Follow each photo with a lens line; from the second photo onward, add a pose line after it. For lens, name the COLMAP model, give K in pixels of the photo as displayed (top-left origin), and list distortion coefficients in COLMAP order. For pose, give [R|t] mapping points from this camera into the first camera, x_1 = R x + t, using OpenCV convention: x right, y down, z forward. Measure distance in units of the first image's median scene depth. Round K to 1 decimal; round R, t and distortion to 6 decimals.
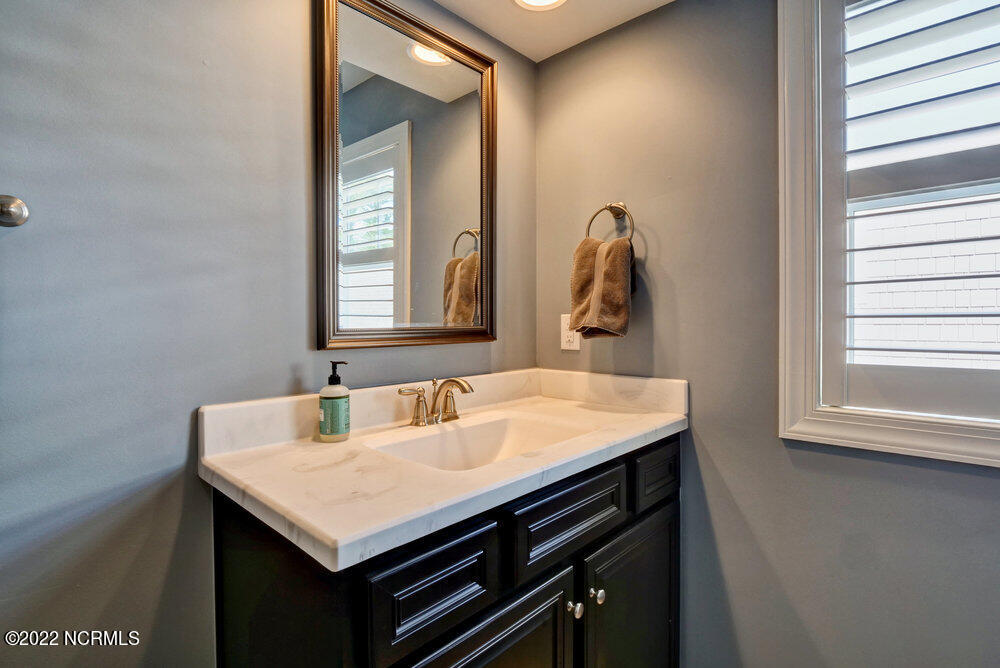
lens RADIAL K [[490.3, 0, 497.1], [0, 490.3, 330.9], [0, 0, 1]] dist [-0.012137, 0.000672]
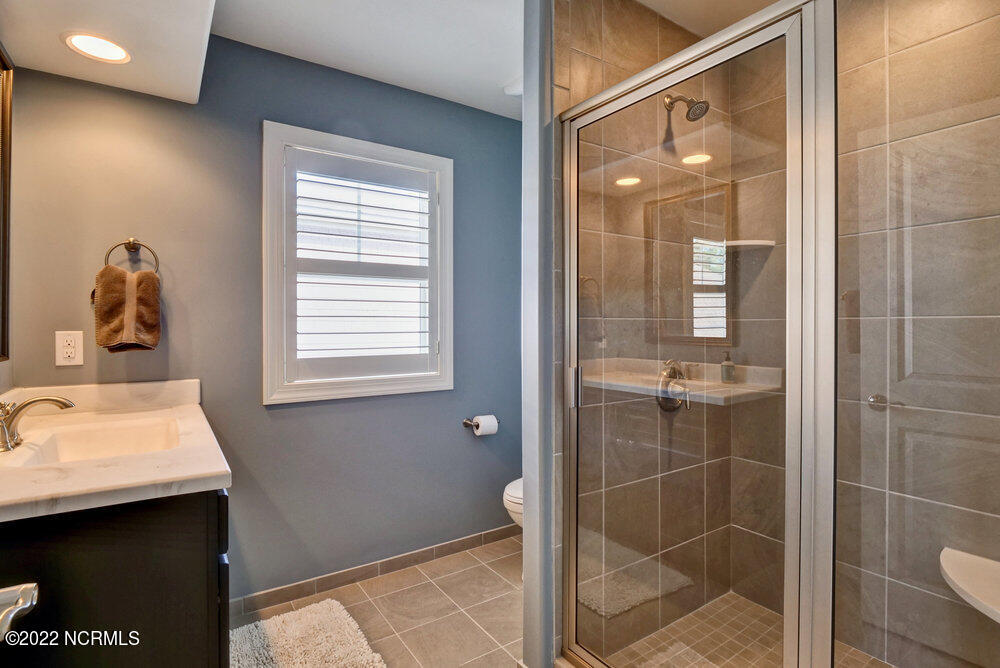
lens RADIAL K [[490.3, 0, 499.6], [0, 490.3, 331.4], [0, 0, 1]] dist [-0.012137, 0.000672]
pose [[0.207590, -0.005962, 0.978198, -0.780799], [0.019649, 0.999805, 0.001924, -0.020429], [-0.978019, 0.018821, 0.207666, -0.133079]]
